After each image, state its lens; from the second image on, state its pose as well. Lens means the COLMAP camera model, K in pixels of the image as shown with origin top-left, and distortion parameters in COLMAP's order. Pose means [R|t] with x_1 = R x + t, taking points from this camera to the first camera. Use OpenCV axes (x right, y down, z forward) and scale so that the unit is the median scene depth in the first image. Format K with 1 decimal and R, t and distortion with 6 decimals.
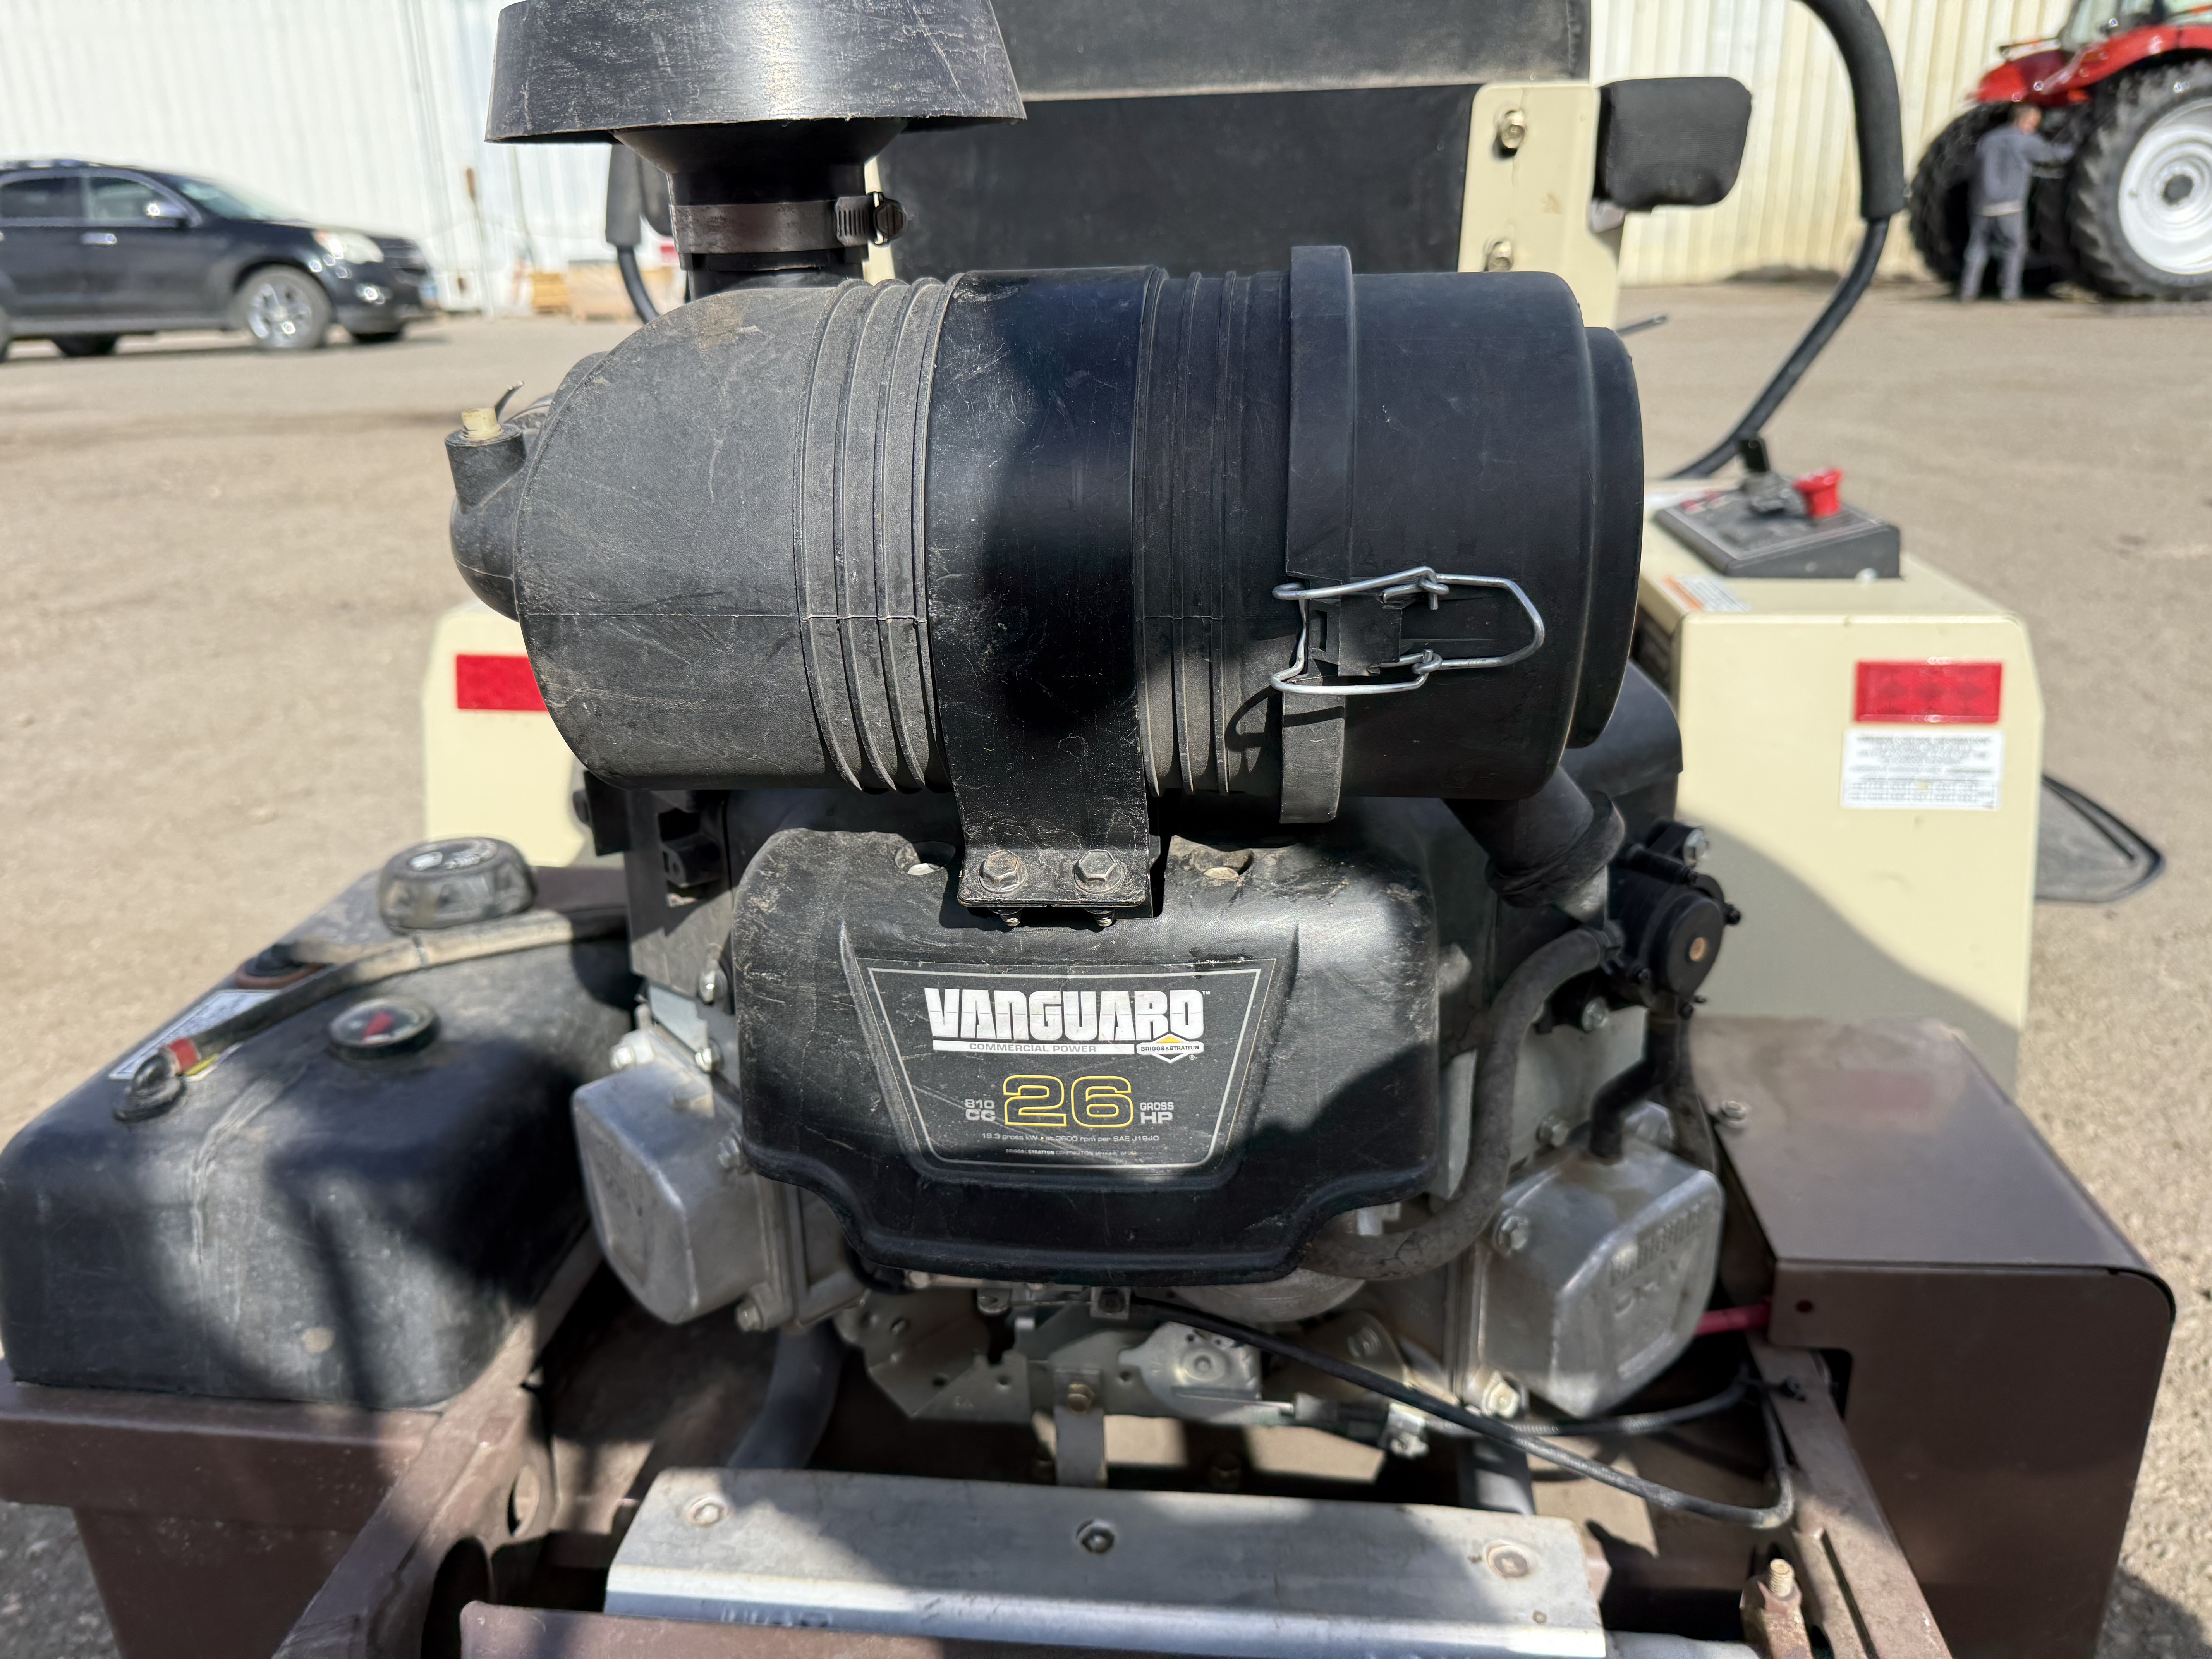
lens RADIAL K [[1579.7, 0, 1106.0], [0, 1579.7, 829.5], [0, 0, 1]] dist [0.004230, -0.001793]
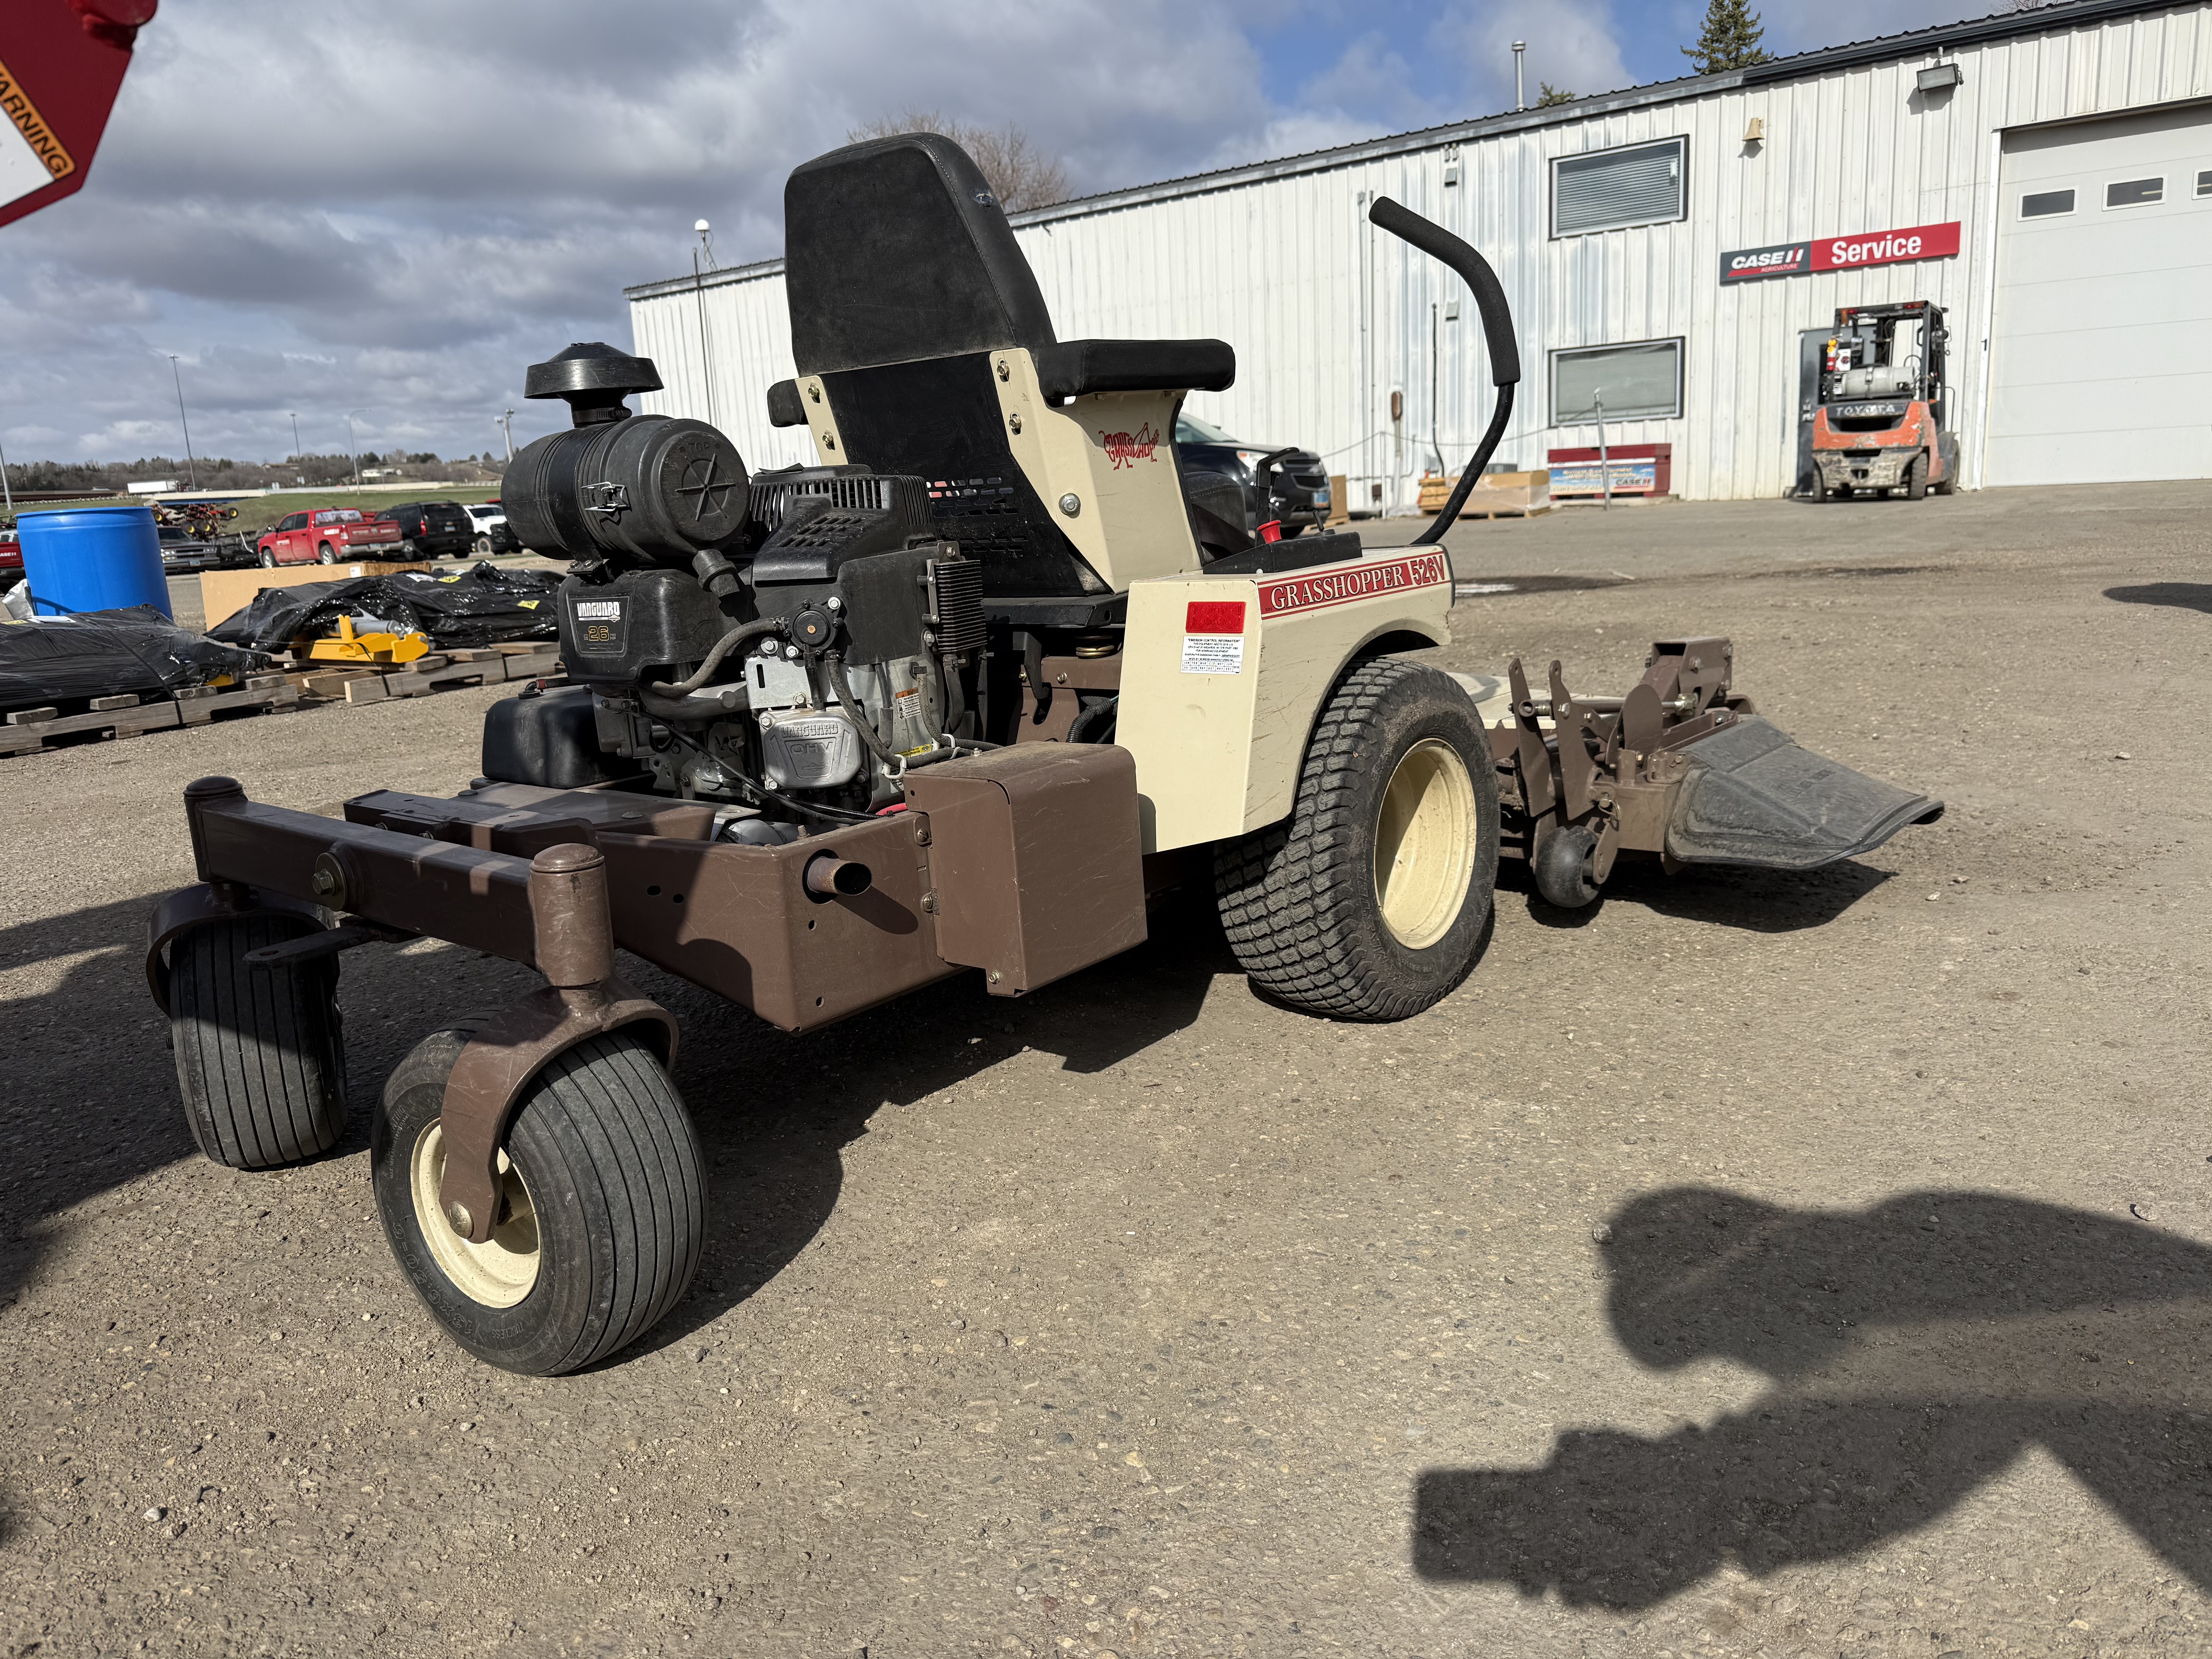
lens RADIAL K [[1560.1, 0, 1104.0], [0, 1560.1, 879.2], [0, 0, 1]] dist [-0.000627, -0.010588]
pose [[0.842095, 0.107505, -0.528506, 0.100957], [-0.153932, 0.987080, -0.044483, 0.024223], [0.516896, 0.118813, 0.847763, -0.050128]]
